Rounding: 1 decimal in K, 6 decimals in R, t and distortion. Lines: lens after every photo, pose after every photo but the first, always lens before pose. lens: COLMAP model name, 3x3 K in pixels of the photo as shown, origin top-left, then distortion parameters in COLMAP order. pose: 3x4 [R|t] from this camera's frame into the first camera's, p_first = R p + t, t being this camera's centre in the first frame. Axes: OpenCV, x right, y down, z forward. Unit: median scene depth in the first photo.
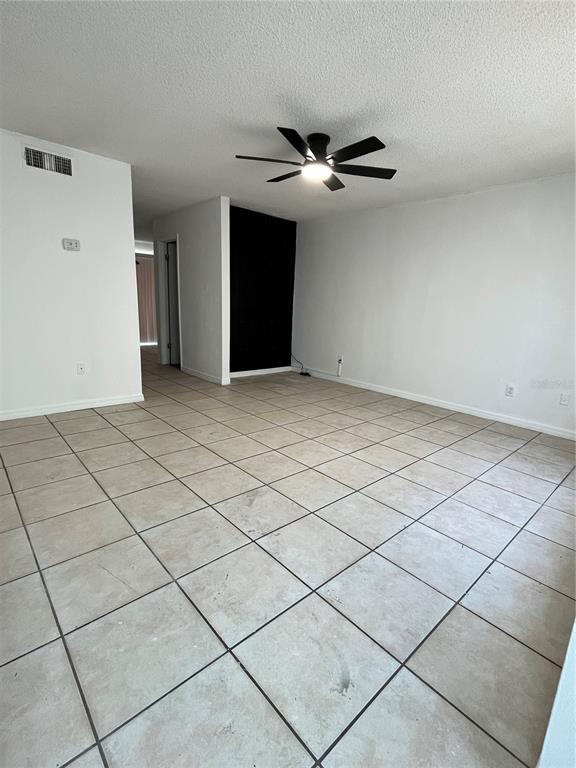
lens RADIAL K [[369.5, 0, 288.0], [0, 369.5, 384.0], [0, 0, 1]] dist [-0.000687, -0.000803]
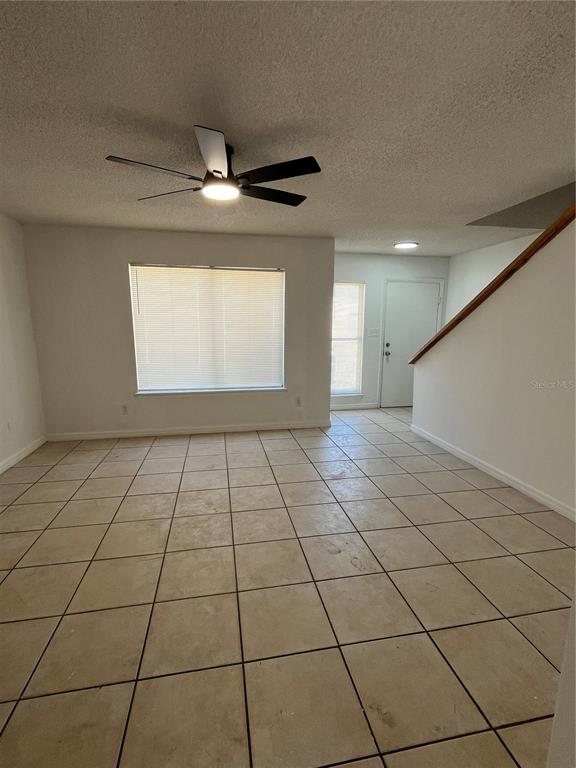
lens RADIAL K [[369.5, 0, 288.0], [0, 369.5, 384.0], [0, 0, 1]] dist [-0.000687, -0.000803]
pose [[-0.854460, -0.131694, 0.502548, -0.408070], [0.074112, 0.926544, 0.368813, -0.396740], [-0.514203, 0.352381, -0.781935, 1.396901]]
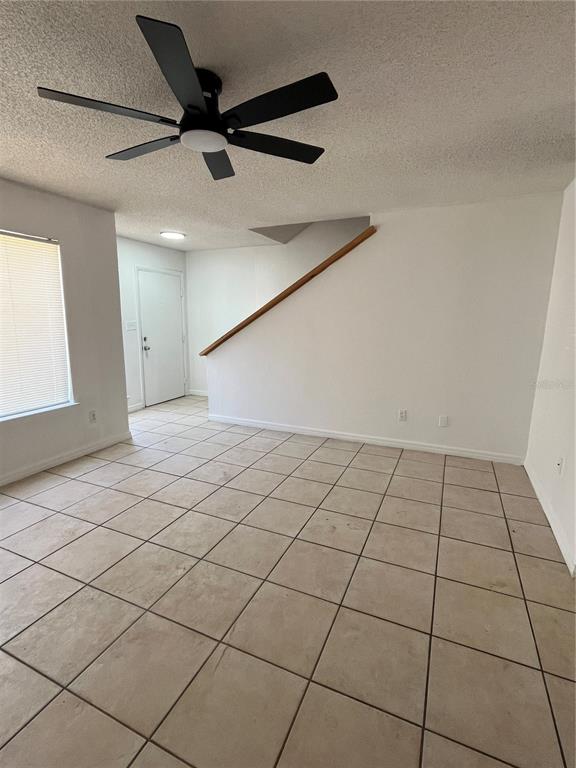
lens RADIAL K [[369.5, 0, 288.0], [0, 369.5, 384.0], [0, 0, 1]] dist [-0.000687, -0.000803]
pose [[-0.913341, 0.023570, -0.406513, 0.168520], [-0.135615, 0.923722, 0.358254, -0.372330], [0.383950, 0.382337, -0.840477, 1.401994]]
